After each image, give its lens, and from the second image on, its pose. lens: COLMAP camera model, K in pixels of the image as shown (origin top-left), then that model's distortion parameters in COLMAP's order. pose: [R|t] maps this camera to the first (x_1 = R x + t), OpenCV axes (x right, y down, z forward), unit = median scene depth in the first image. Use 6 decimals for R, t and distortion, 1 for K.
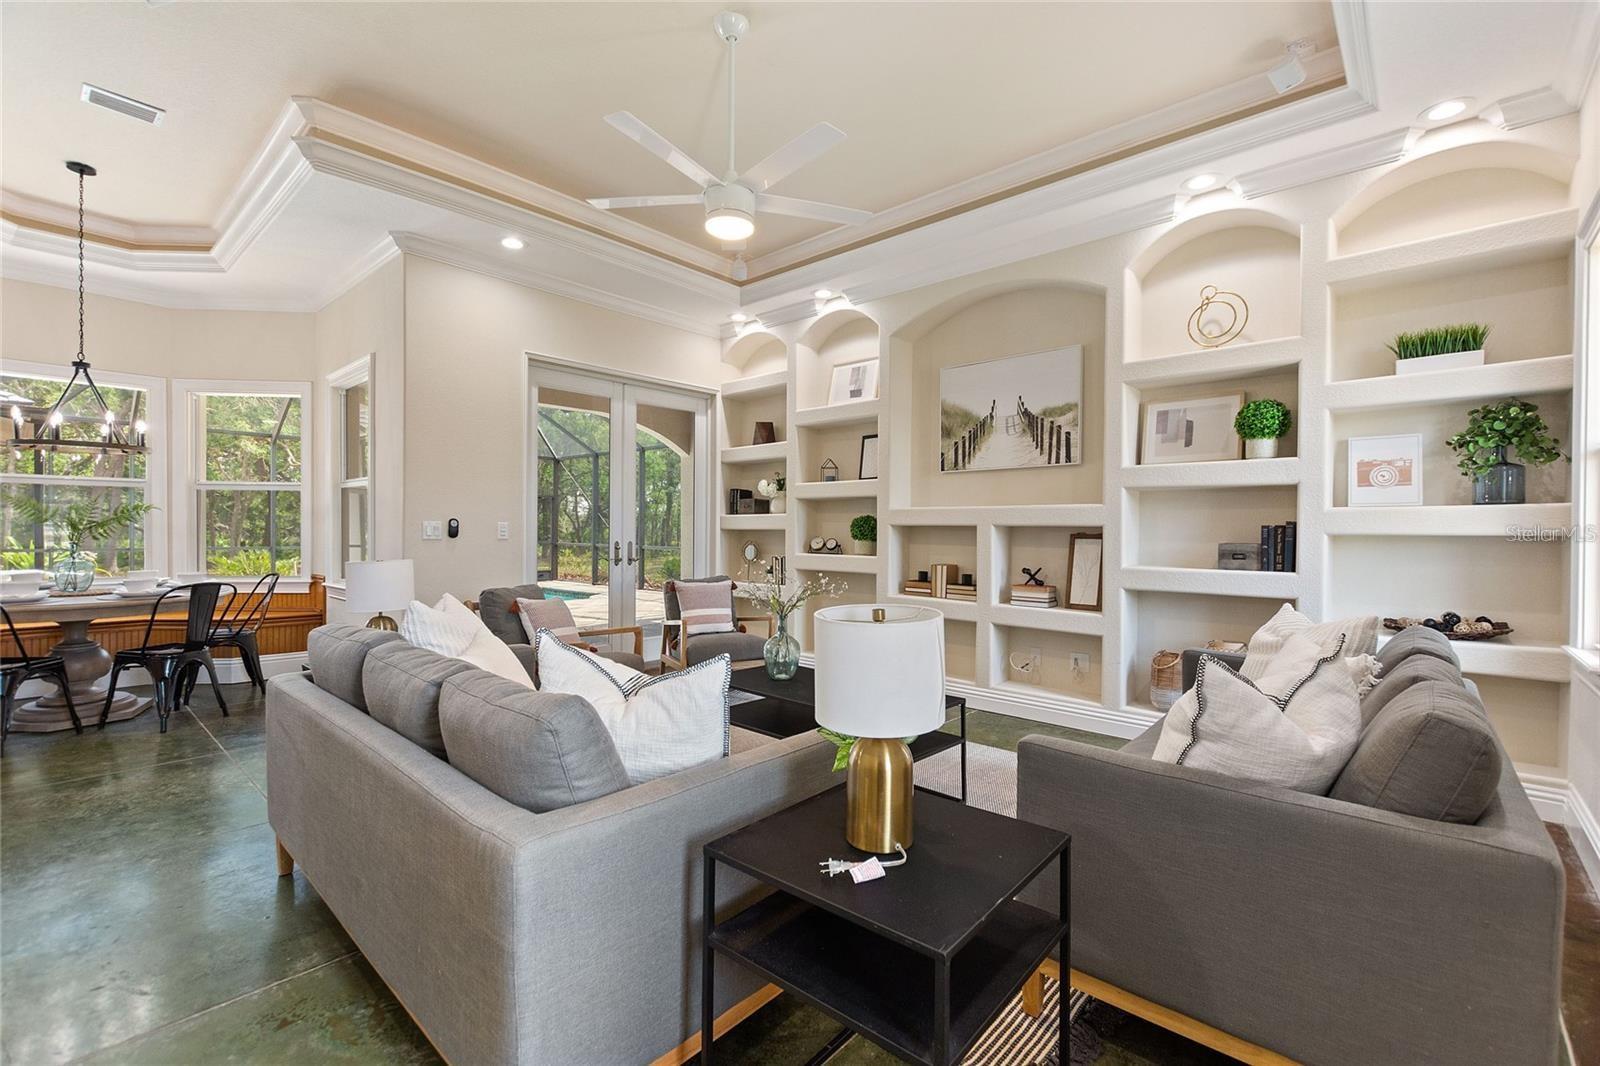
lens RADIAL K [[691.8, 0, 796.1], [0, 691.8, 536.3], [0, 0, 1]] dist [0.000902, -0.001981]
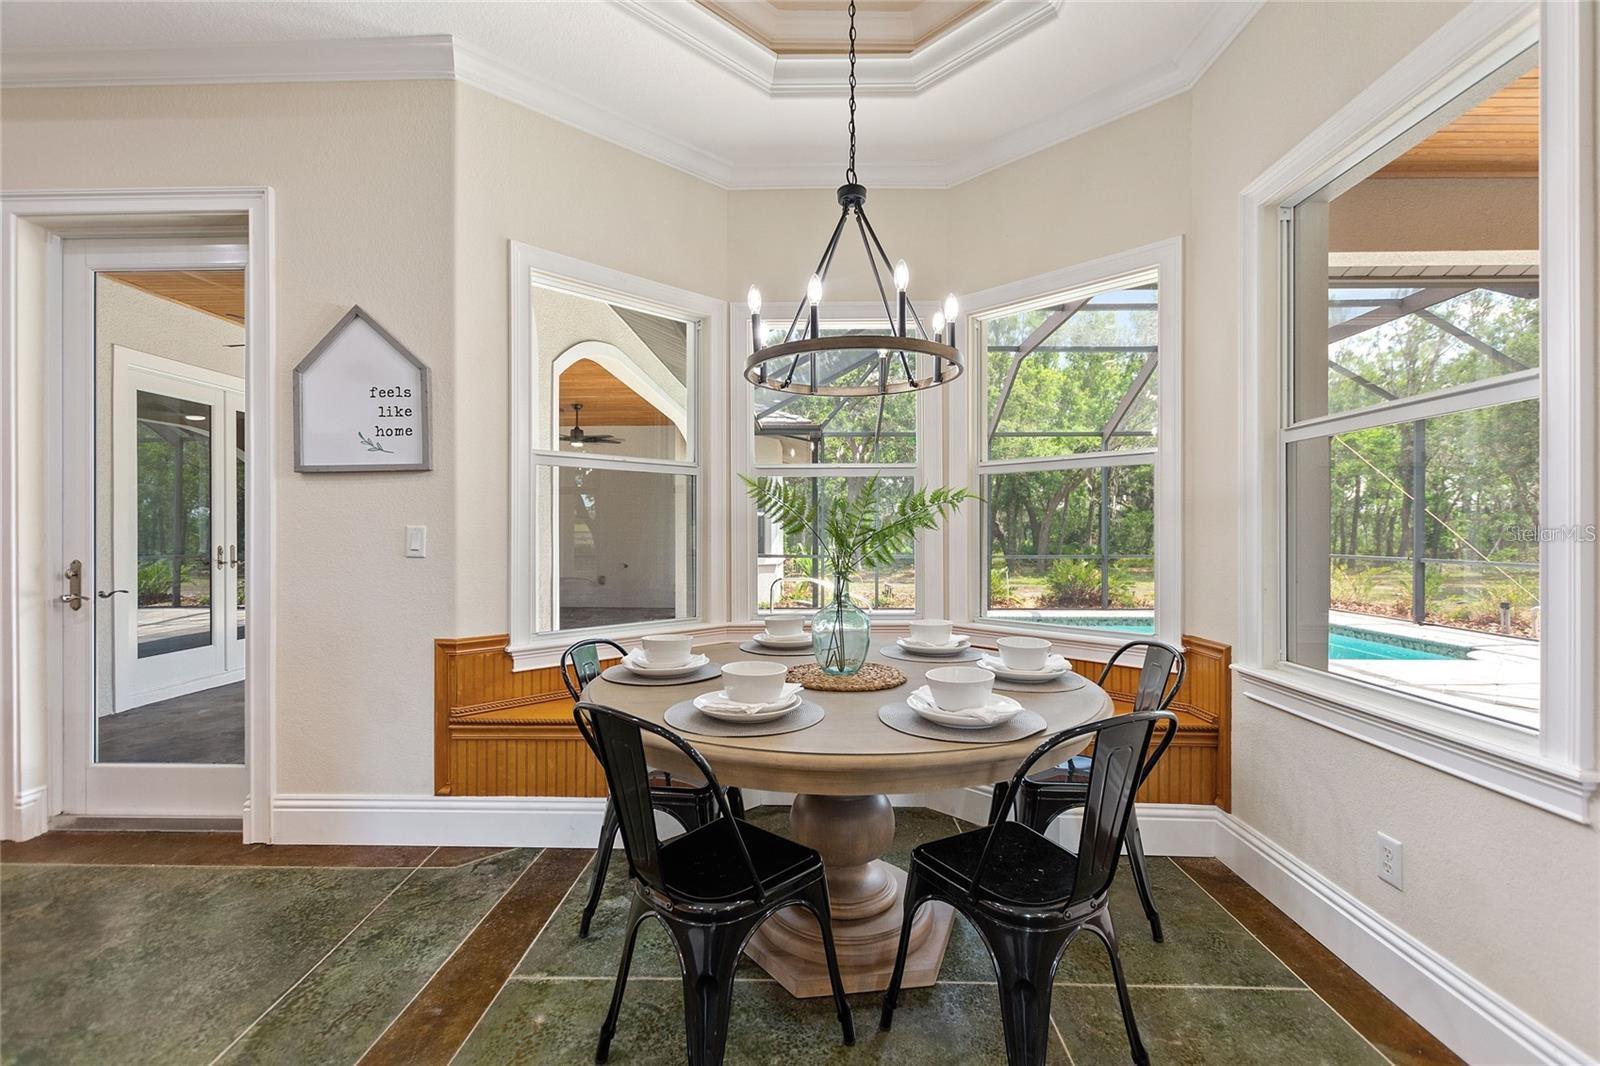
lens RADIAL K [[691.8, 0, 794.6], [0, 691.8, 533.4], [0, 0, 1]] dist [0.000902, -0.001981]
pose [[0.645771, -0.002495, -0.763527, -0.594515], [-0.004955, 0.999960, -0.007458, -0.012194], [0.763515, 0.008599, 0.645733, 0.566426]]
